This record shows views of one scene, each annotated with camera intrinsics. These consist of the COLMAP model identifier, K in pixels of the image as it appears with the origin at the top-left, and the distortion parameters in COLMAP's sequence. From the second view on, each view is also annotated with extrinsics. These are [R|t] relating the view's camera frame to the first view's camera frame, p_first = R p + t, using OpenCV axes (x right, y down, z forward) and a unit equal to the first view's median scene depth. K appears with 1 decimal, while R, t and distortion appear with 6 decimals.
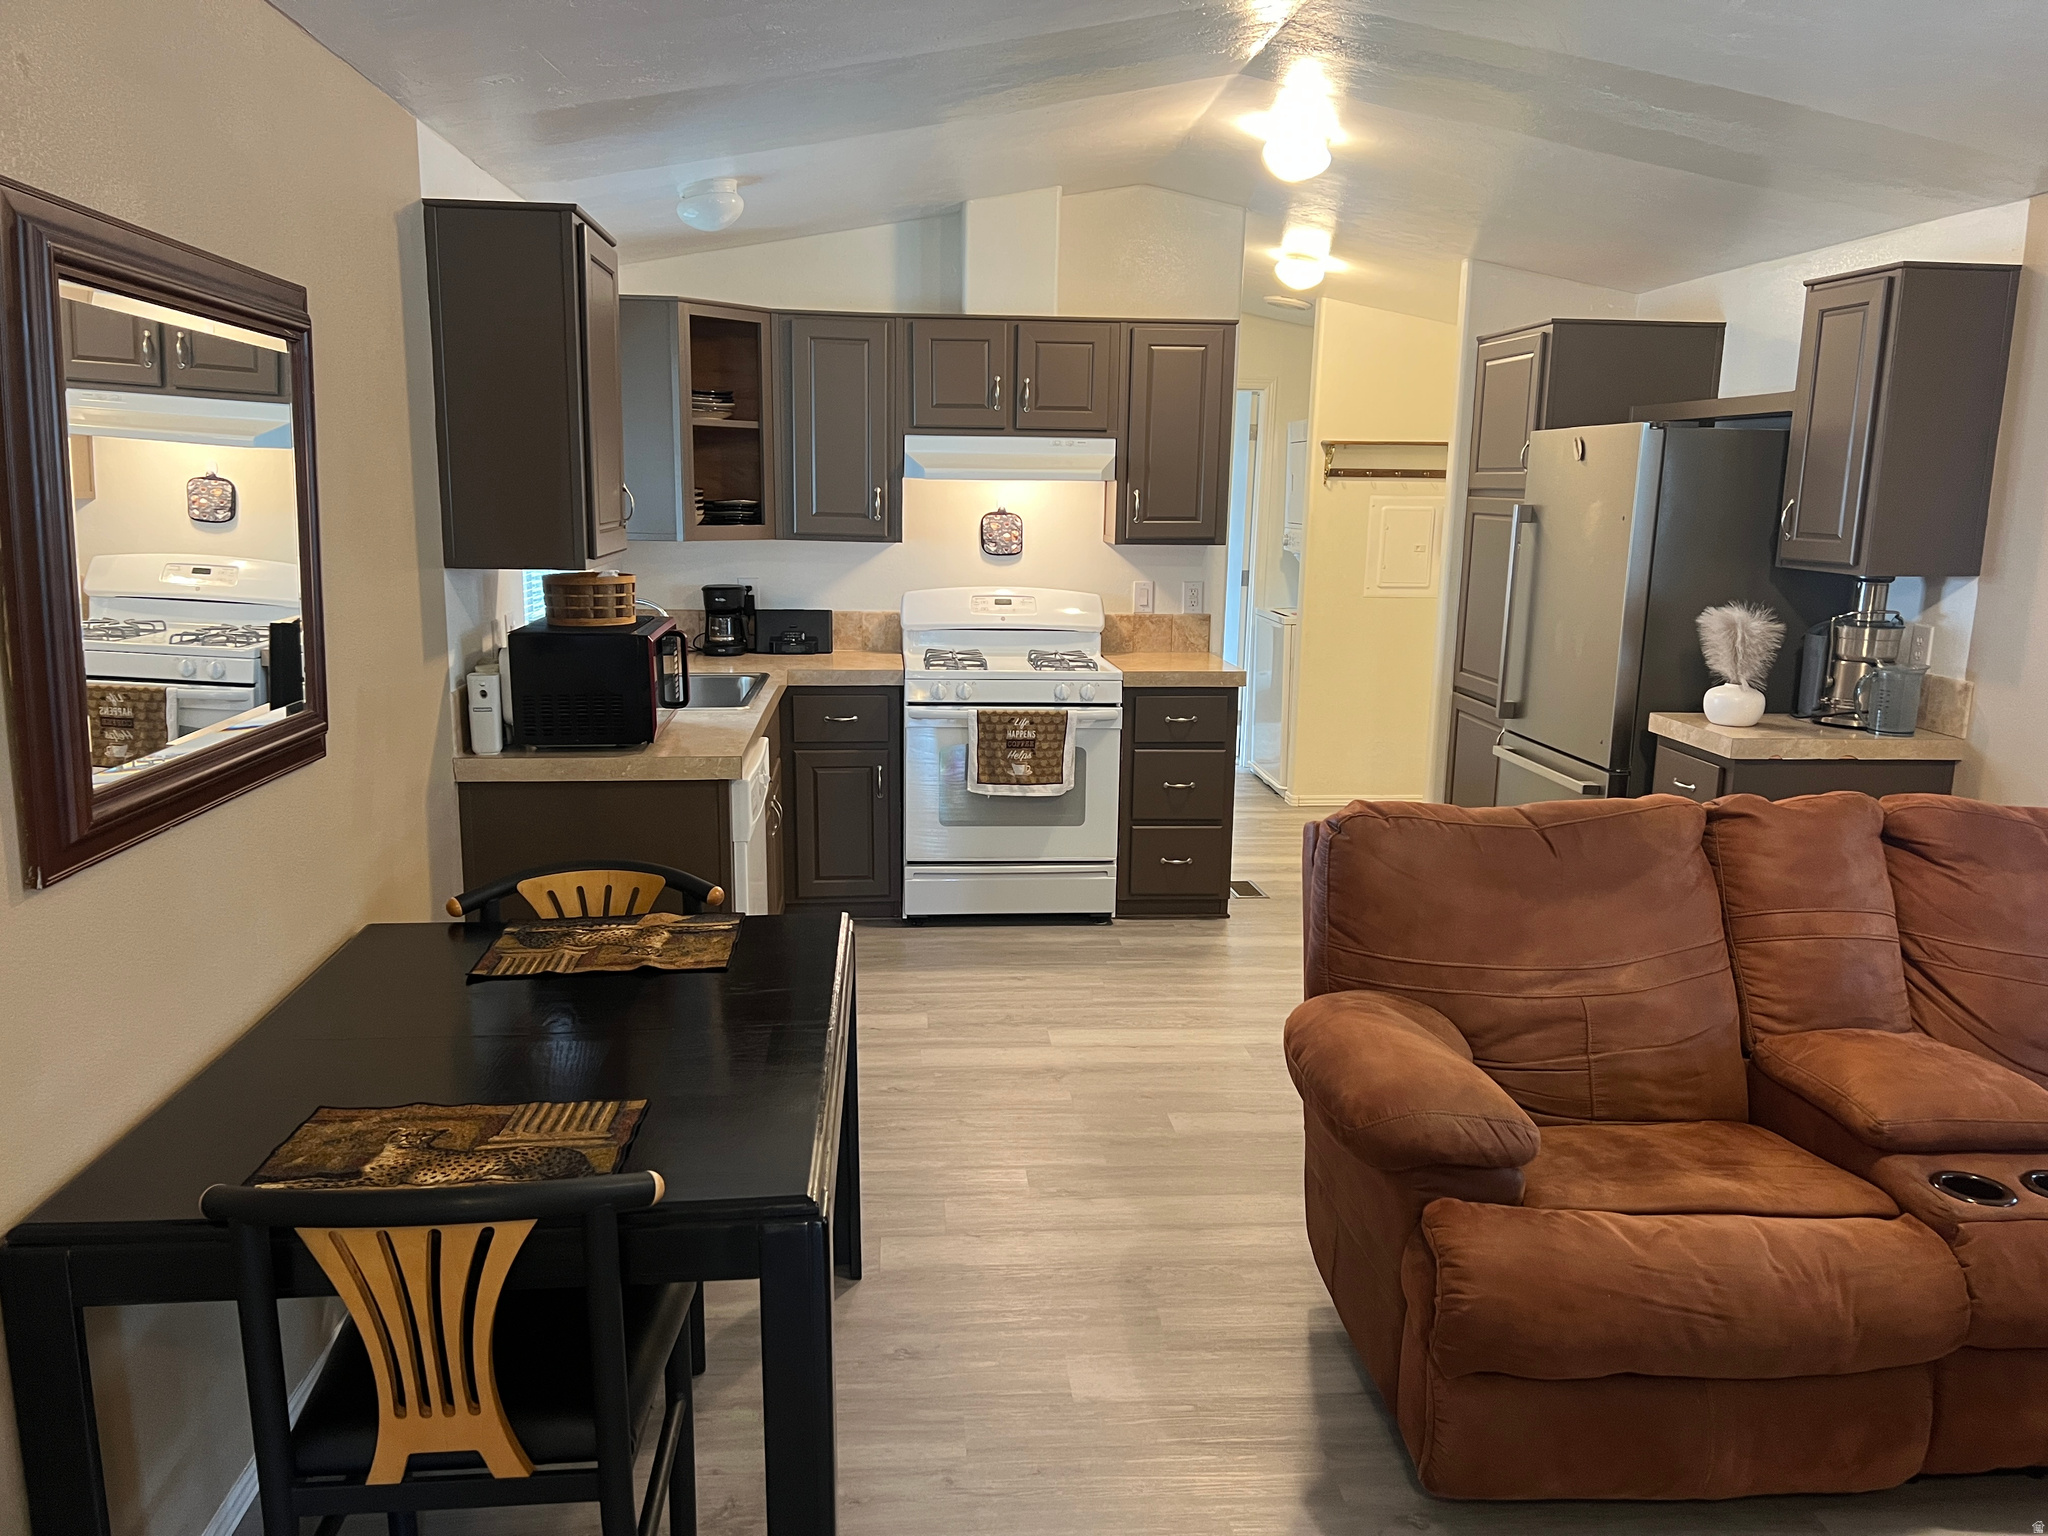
lens RADIAL K [[1522.8, 0, 1018.6], [0, 1522.8, 774.9], [0, 0, 1]] dist [0.115029, -0.169491]
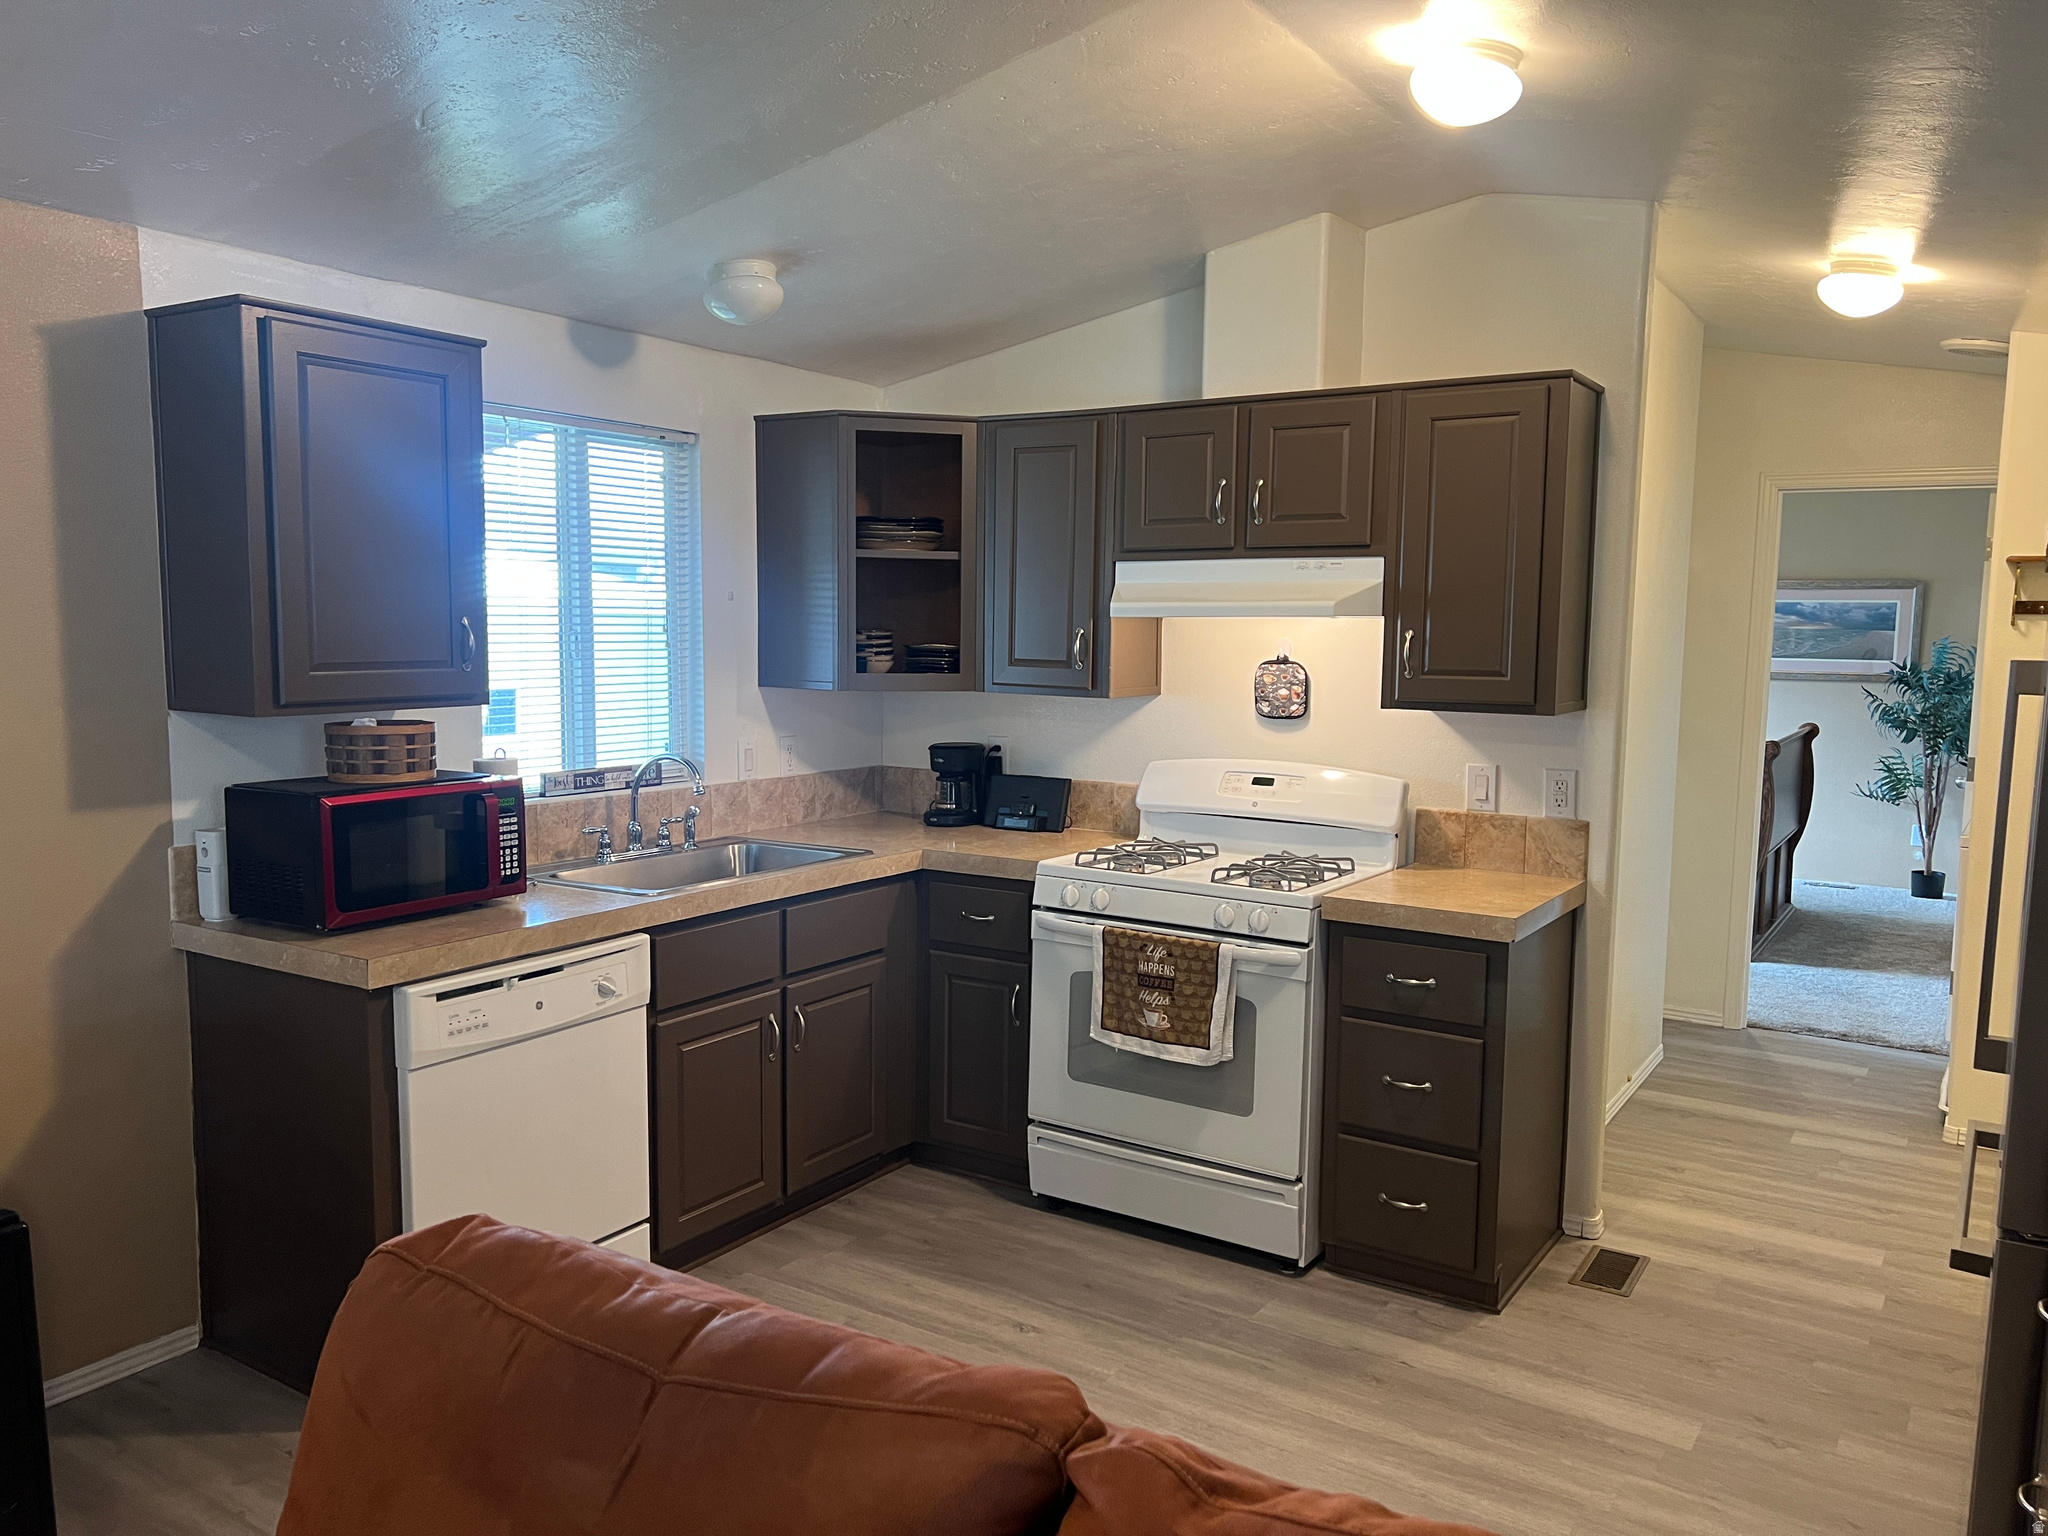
lens RADIAL K [[1519.3, 0, 1016.7], [0, 1519.3, 764.8], [0, 0, 1]] dist [0.082122, -0.075036]
pose [[0.785881, 0.053141, -0.616090, 0.377450], [-0.117015, 0.991080, -0.063779, -0.067198], [0.607206, 0.122215, 0.785089, 0.391527]]
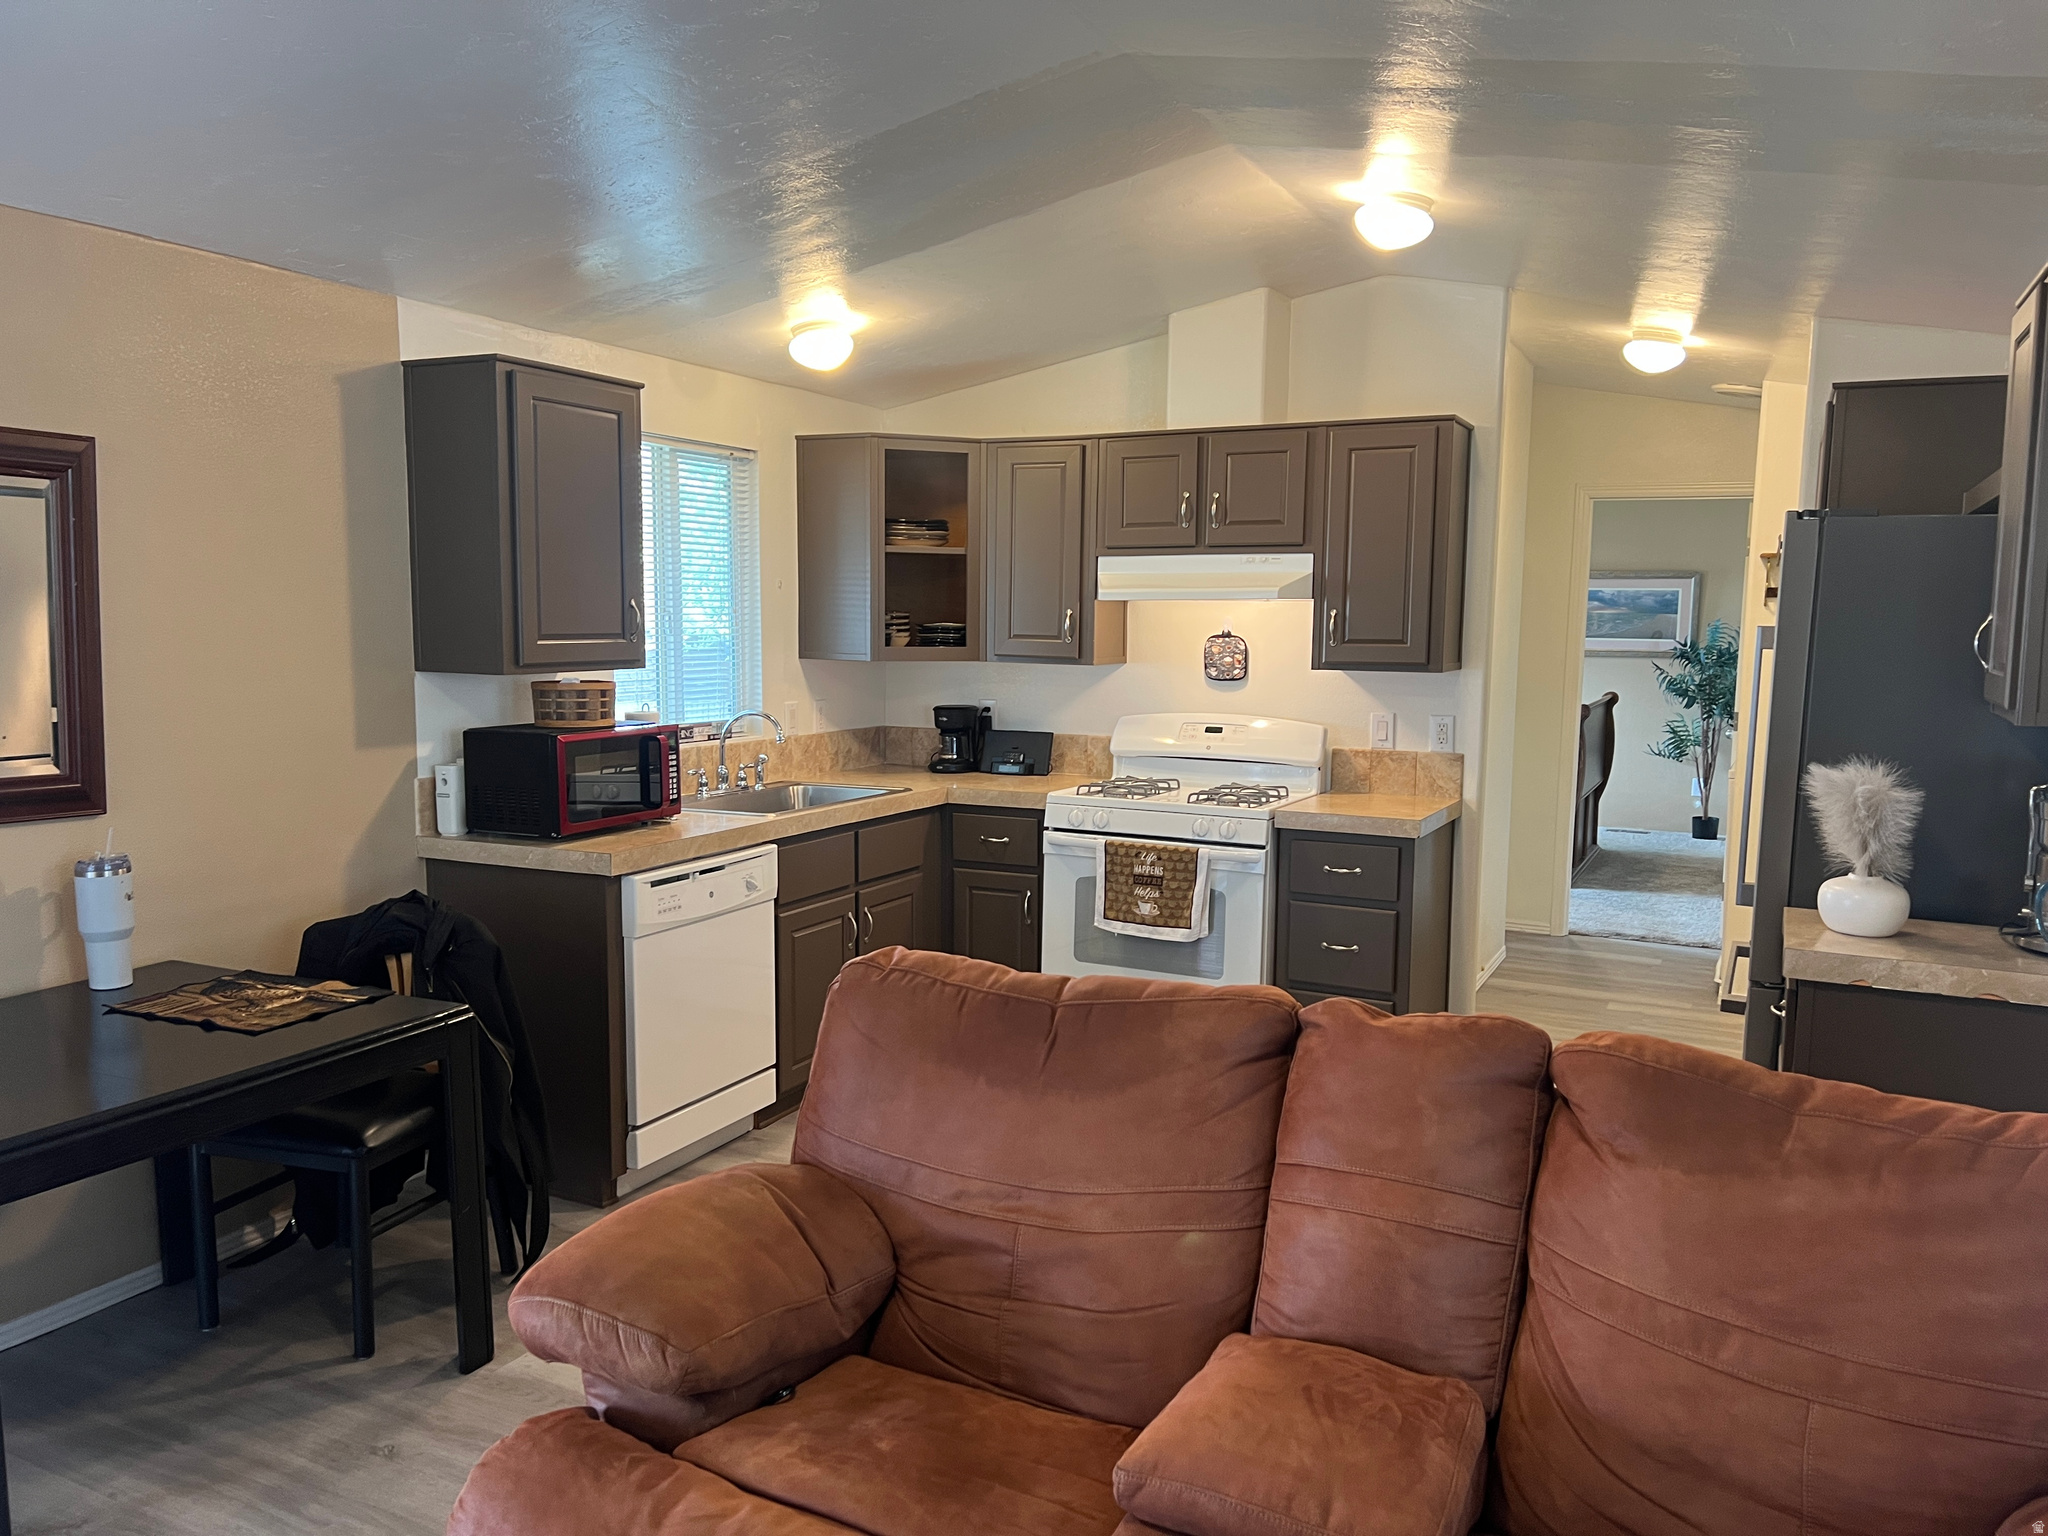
lens RADIAL K [[1522.8, 0, 1018.6], [0, 1522.8, 774.9], [0, 0, 1]] dist [0.115029, -0.169491]
pose [[0.851581, 0.049035, -0.521925, 0.409635], [-0.096261, 0.993313, -0.063740, -0.017337], [0.515309, 0.104520, 0.850607, 0.167965]]
